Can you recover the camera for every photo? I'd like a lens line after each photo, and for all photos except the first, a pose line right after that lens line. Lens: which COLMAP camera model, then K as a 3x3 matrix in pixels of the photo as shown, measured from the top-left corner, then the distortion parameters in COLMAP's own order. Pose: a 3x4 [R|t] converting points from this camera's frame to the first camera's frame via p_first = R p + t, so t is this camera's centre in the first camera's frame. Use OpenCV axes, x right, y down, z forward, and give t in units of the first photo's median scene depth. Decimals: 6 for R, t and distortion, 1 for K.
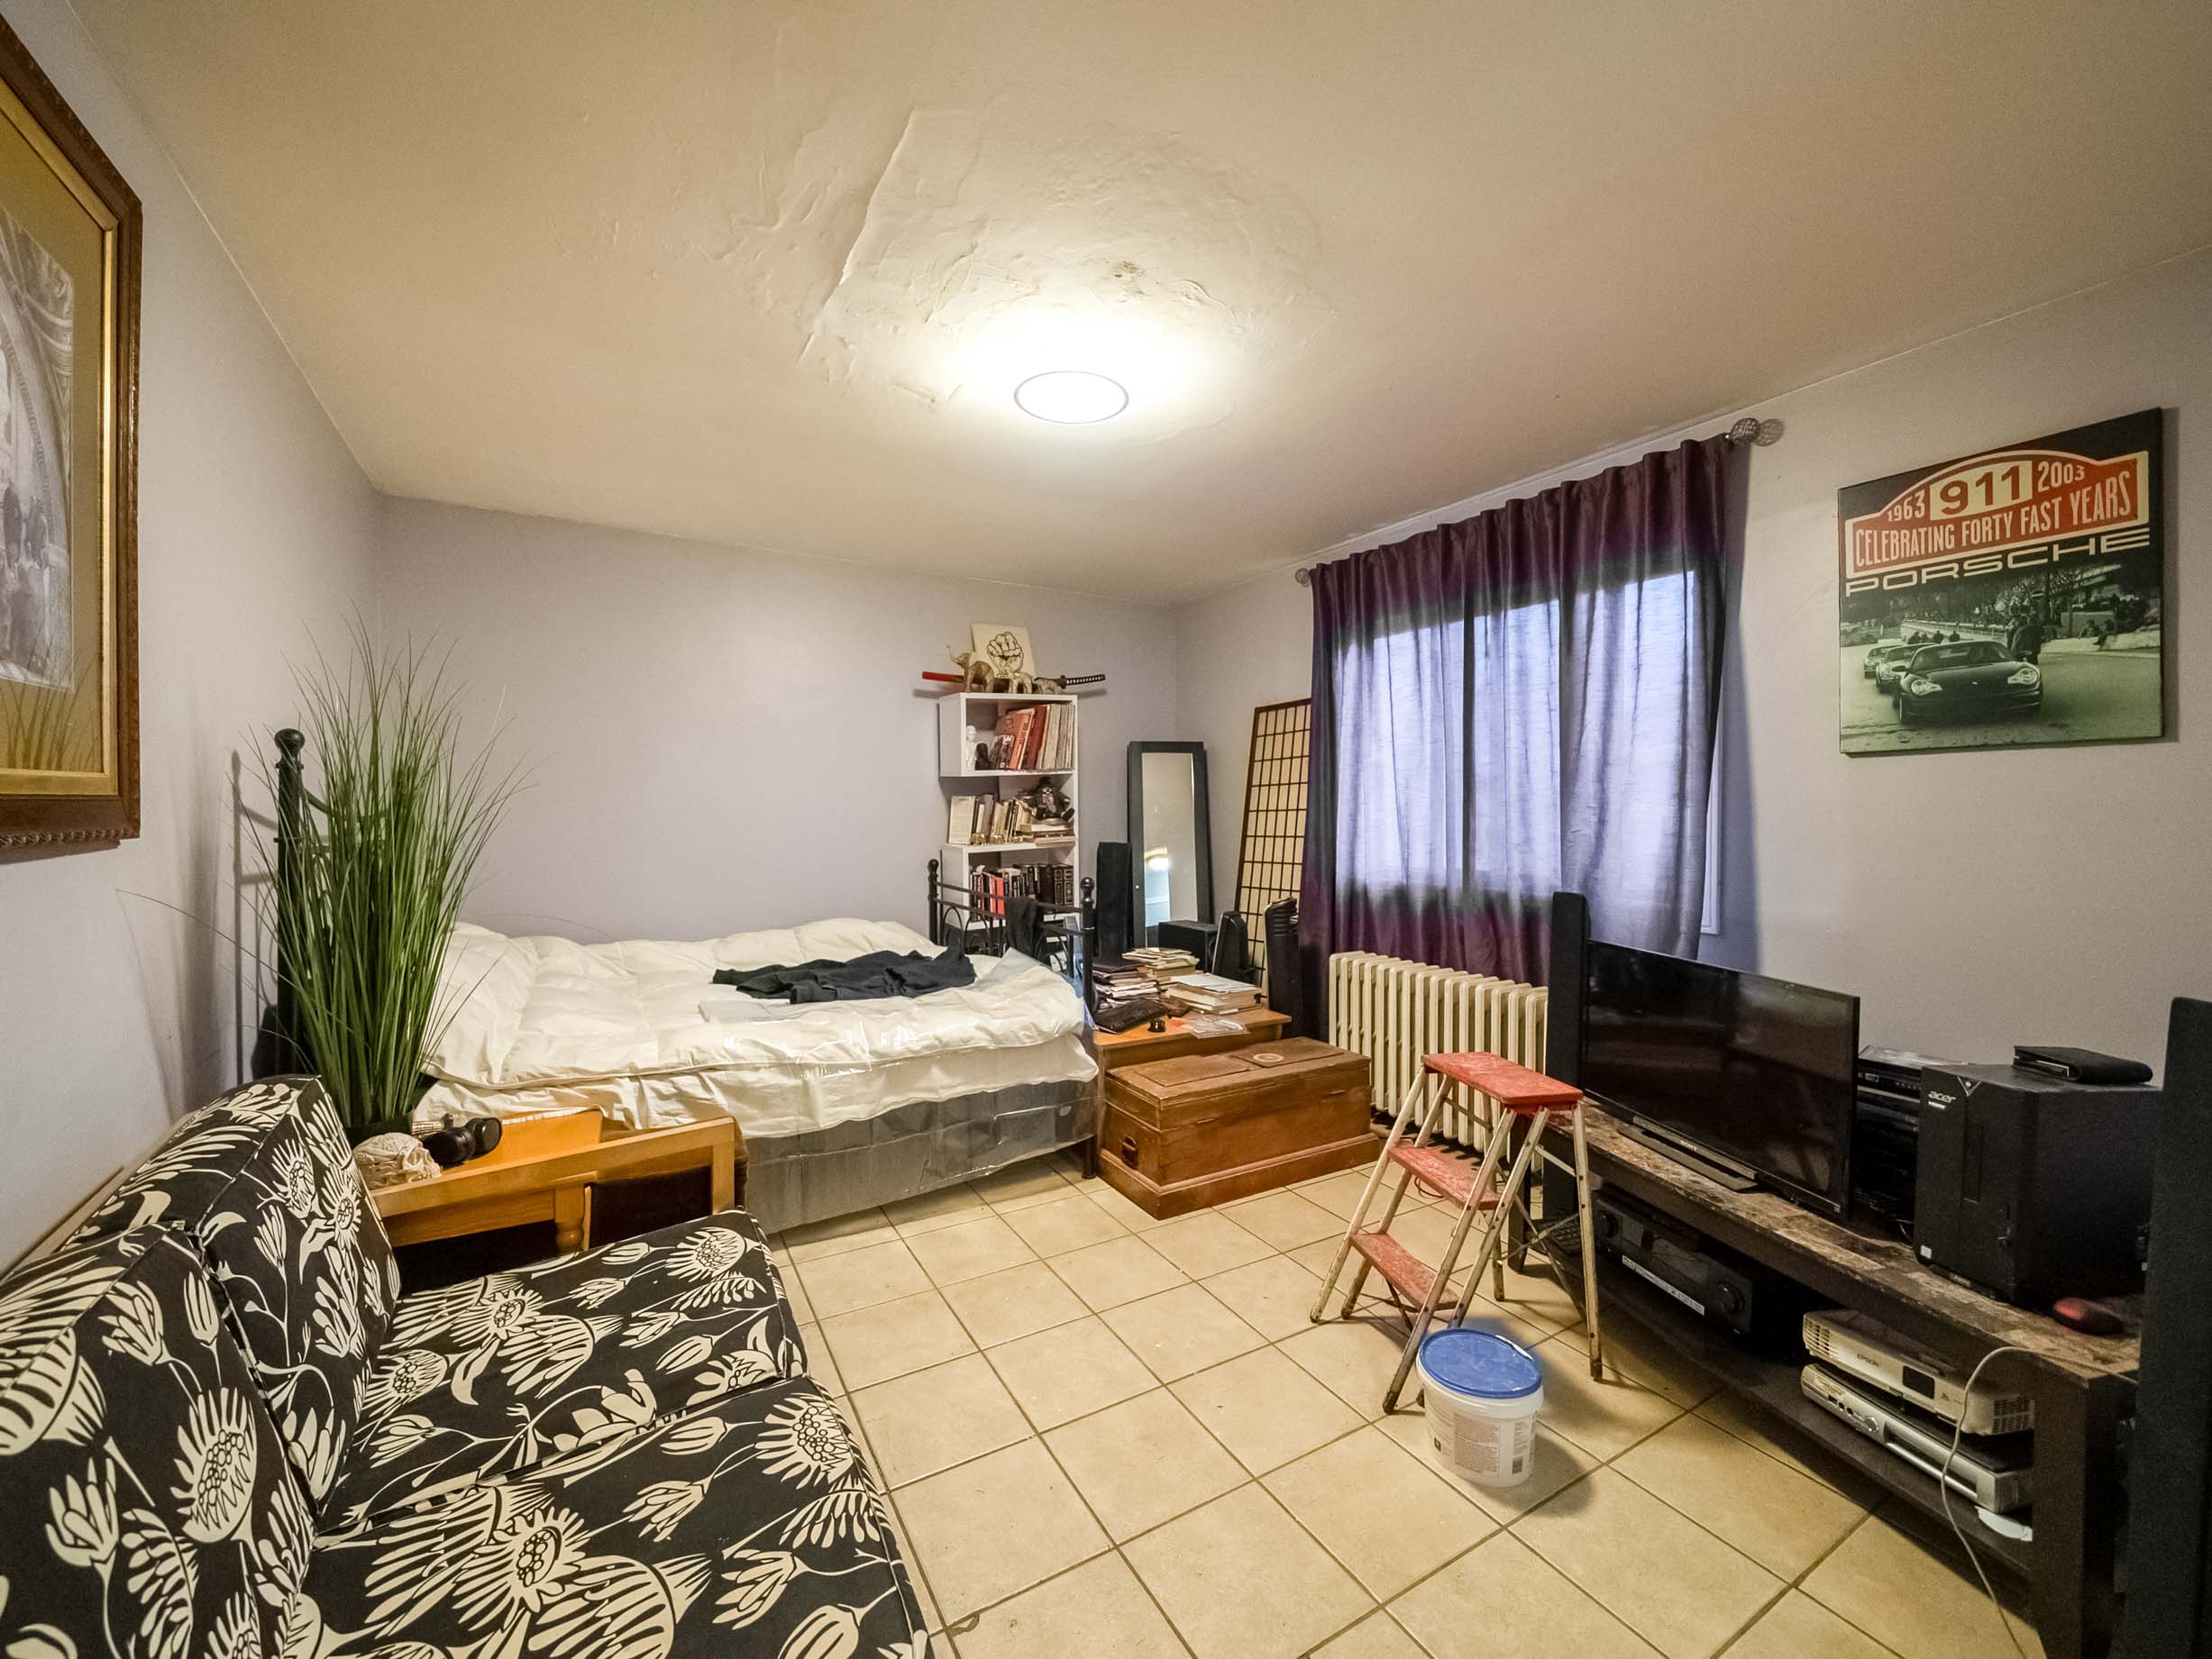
lens RADIAL K [[847.1, 0, 1100.3], [0, 847.1, 821.1], [0, 0, 1]] dist [0.004611, -0.000445]
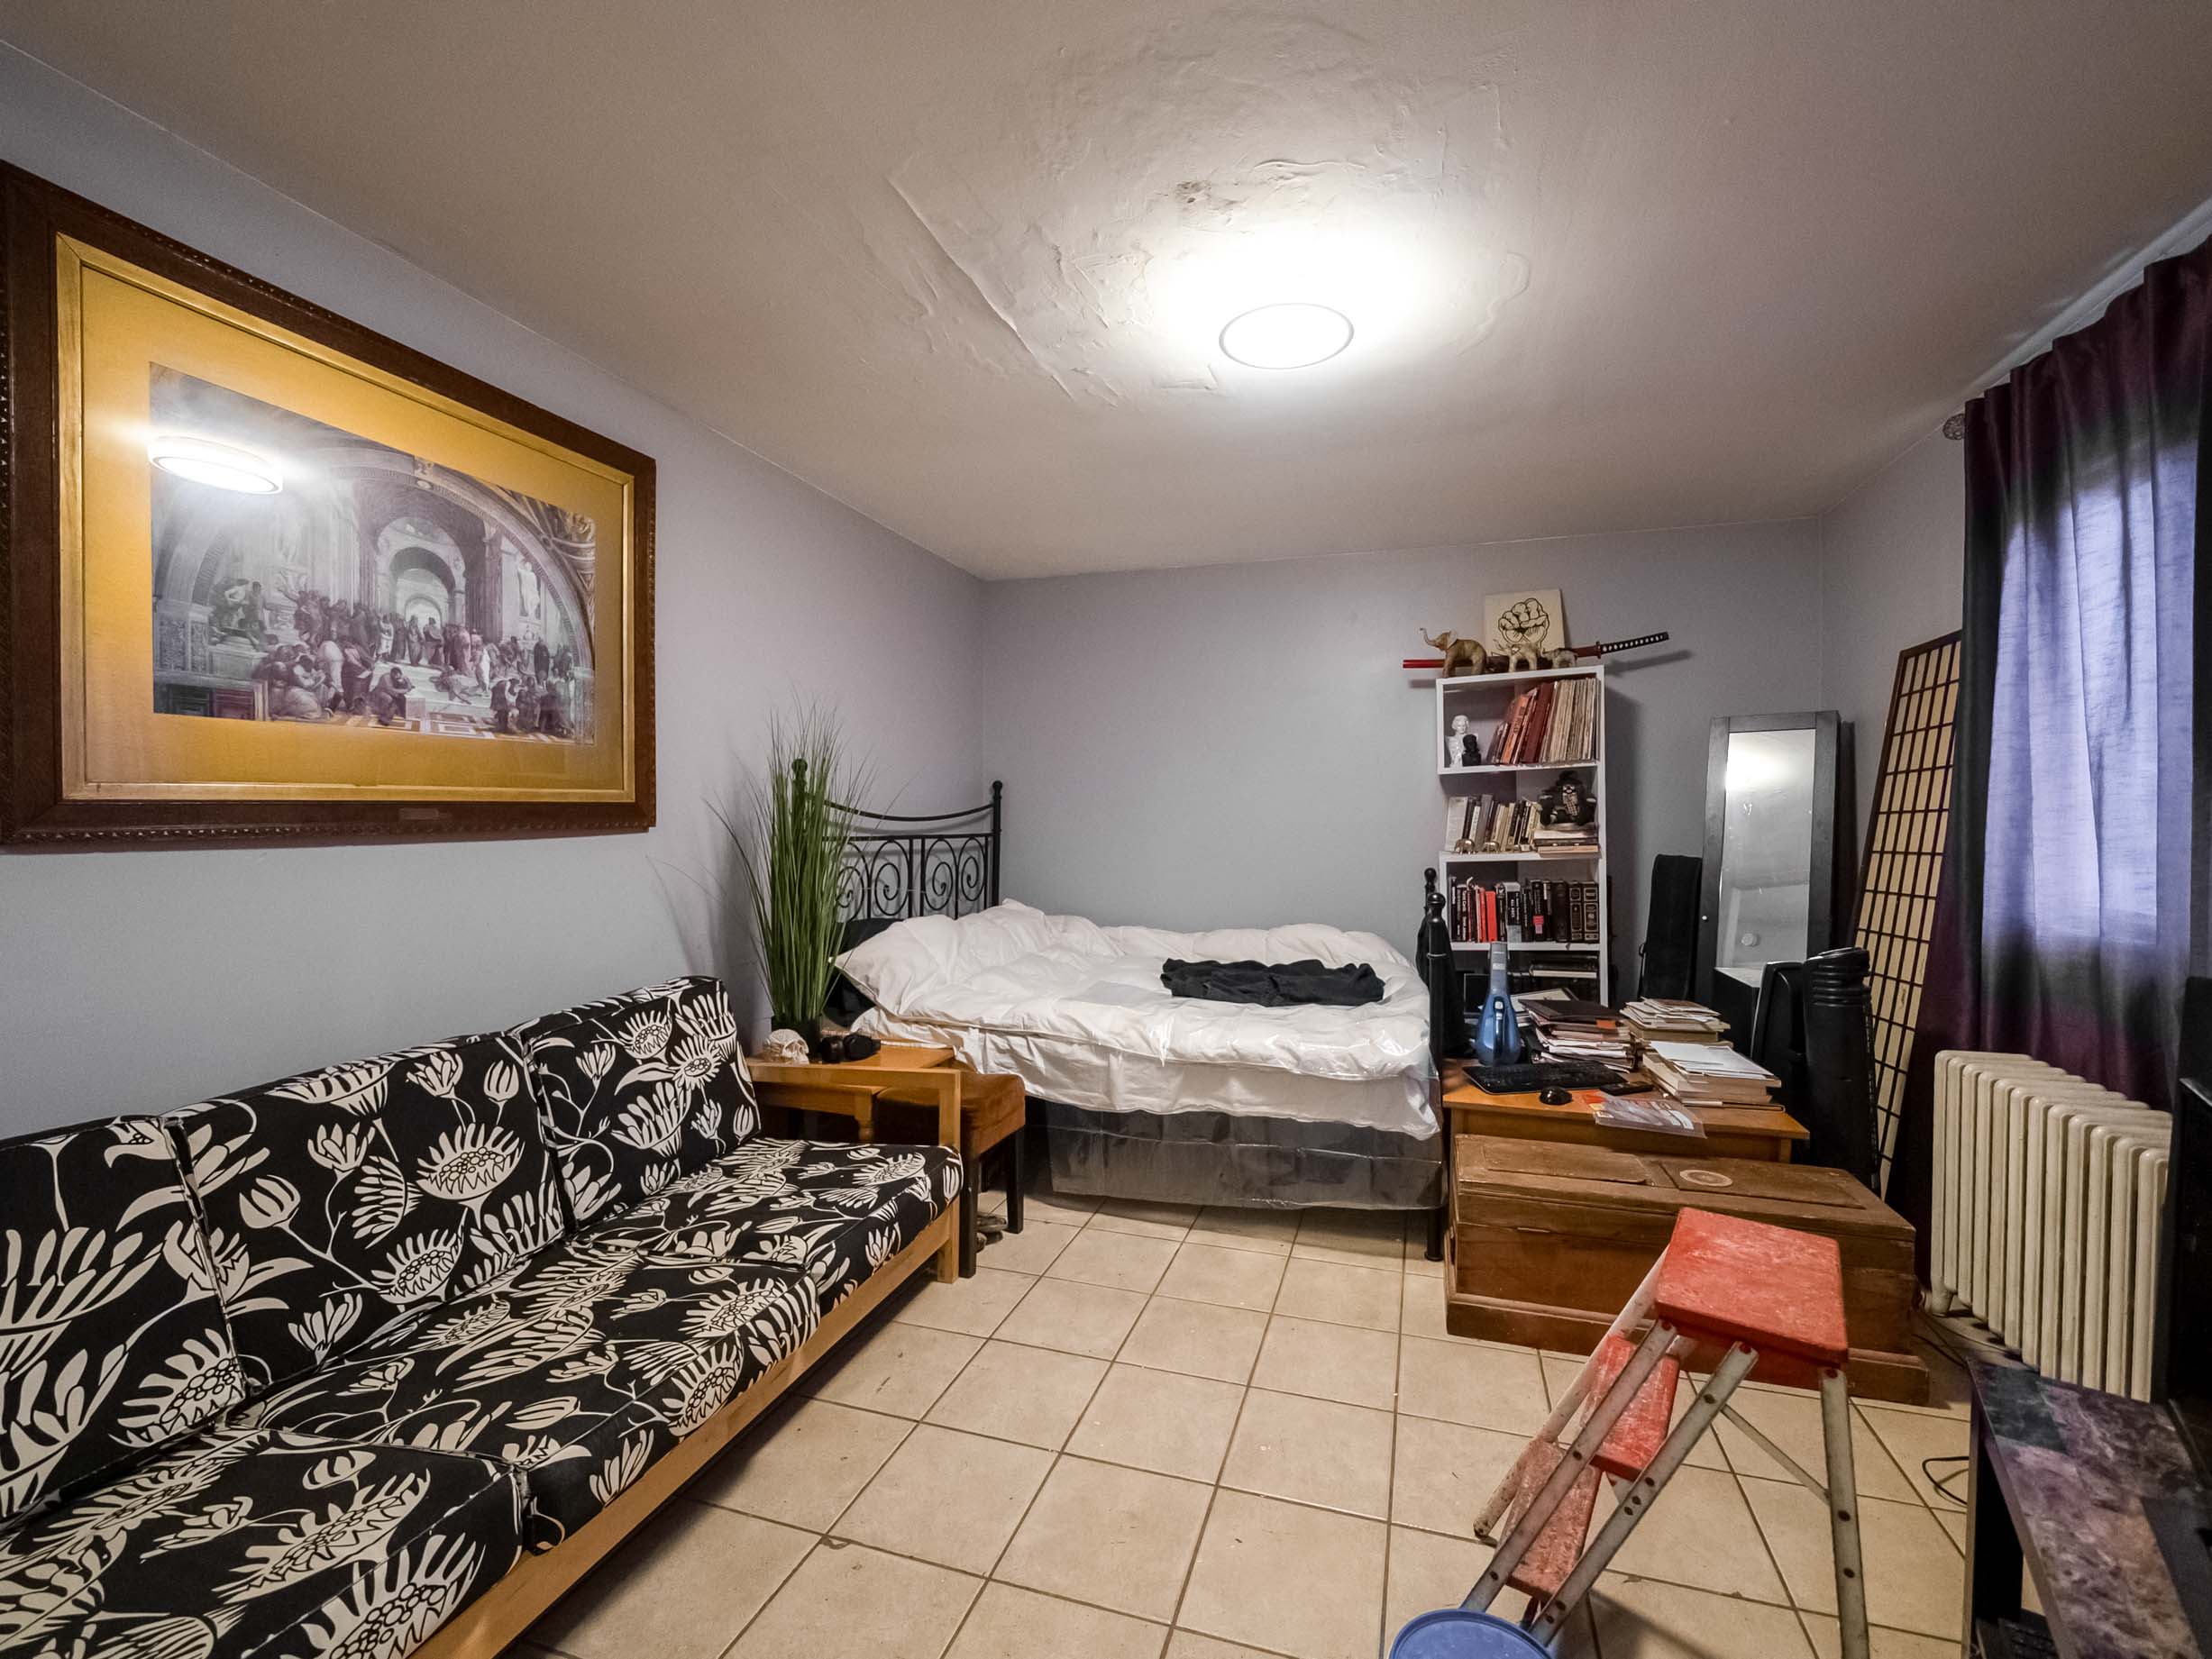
lens RADIAL K [[876.4, 0, 1106.0], [0, 876.4, 826.6], [0, 0, 1]] dist [0.000765, -0.000558]
pose [[0.710328, 0.008993, -0.703814, 0.451103], [-0.009234, 0.999951, 0.003458, 0.002790], [0.703810, 0.004043, 0.710376, 0.218886]]
